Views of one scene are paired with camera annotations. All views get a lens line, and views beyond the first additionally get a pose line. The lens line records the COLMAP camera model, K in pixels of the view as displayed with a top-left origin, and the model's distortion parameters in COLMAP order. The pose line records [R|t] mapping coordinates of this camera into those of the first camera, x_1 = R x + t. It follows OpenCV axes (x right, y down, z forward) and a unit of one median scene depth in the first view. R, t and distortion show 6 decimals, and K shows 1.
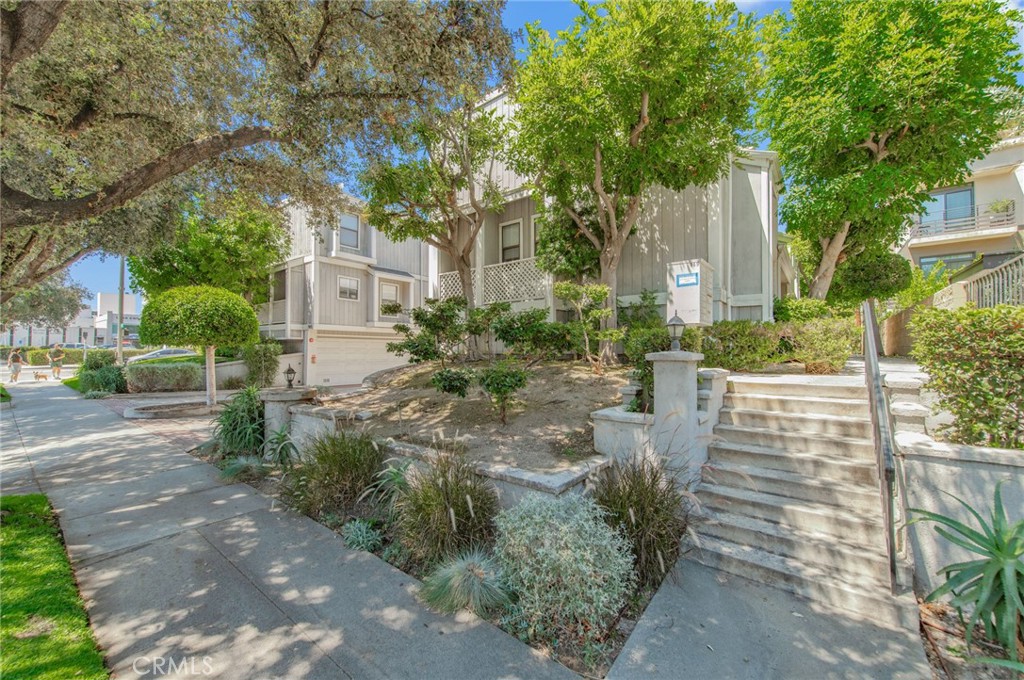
lens RADIAL K [[400.7, 0, 515.7], [0, 400.7, 344.1], [0, 0, 1]] dist [0.014425, -0.004380]
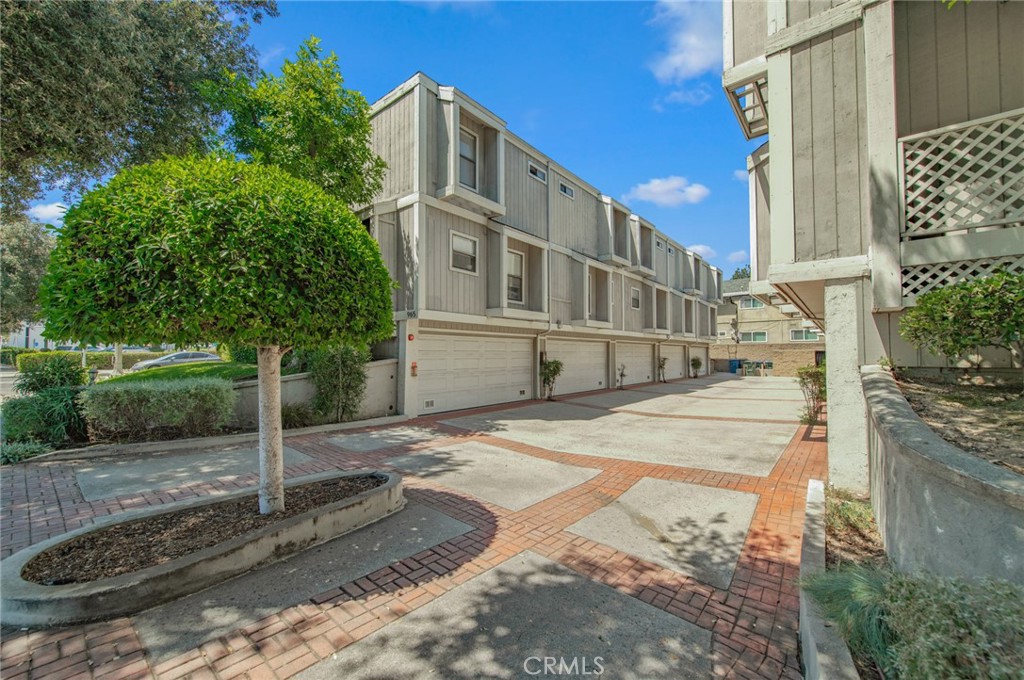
lens RADIAL K [[400.7, 0, 513.0], [0, 400.7, 342.2], [0, 0, 1]] dist [0.014425, -0.004380]
pose [[0.999305, -0.002131, -0.037217, -0.336957], [0.001778, 0.999953, -0.009517, 0.003319], [0.037236, 0.009444, 0.999262, 0.415649]]
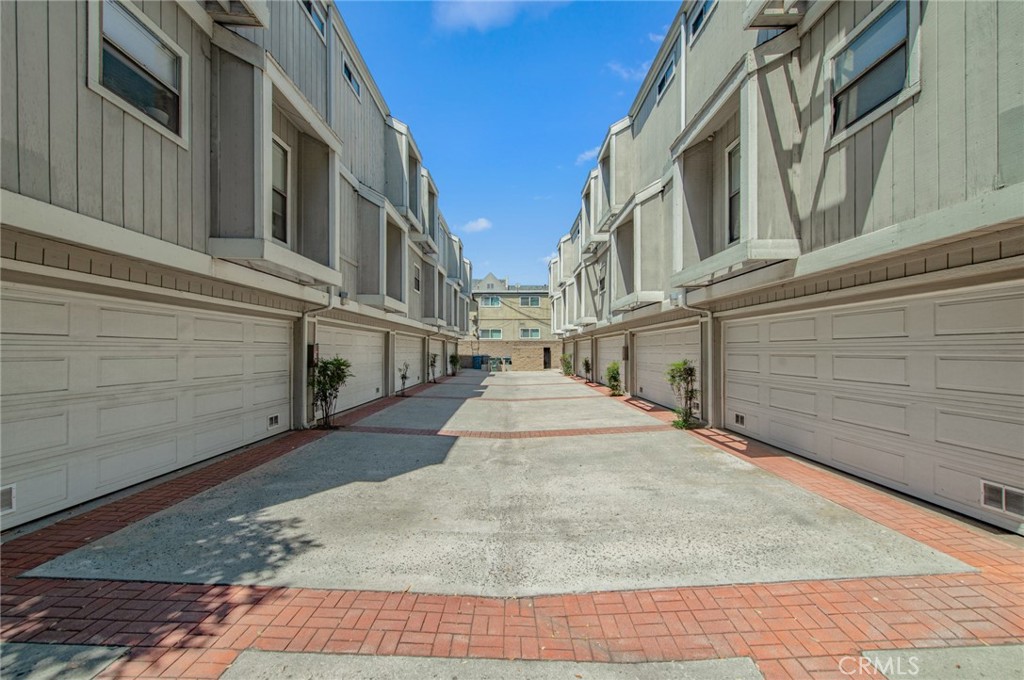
lens RADIAL K [[400.7, 0, 509.6], [0, 400.7, 348.3], [0, 0, 1]] dist [0.014425, -0.004380]
pose [[0.787181, 0.004077, 0.616708, -0.416544], [-0.012292, 0.999883, 0.009080, 0.013432], [-0.616599, -0.014728, 0.787139, 0.737571]]
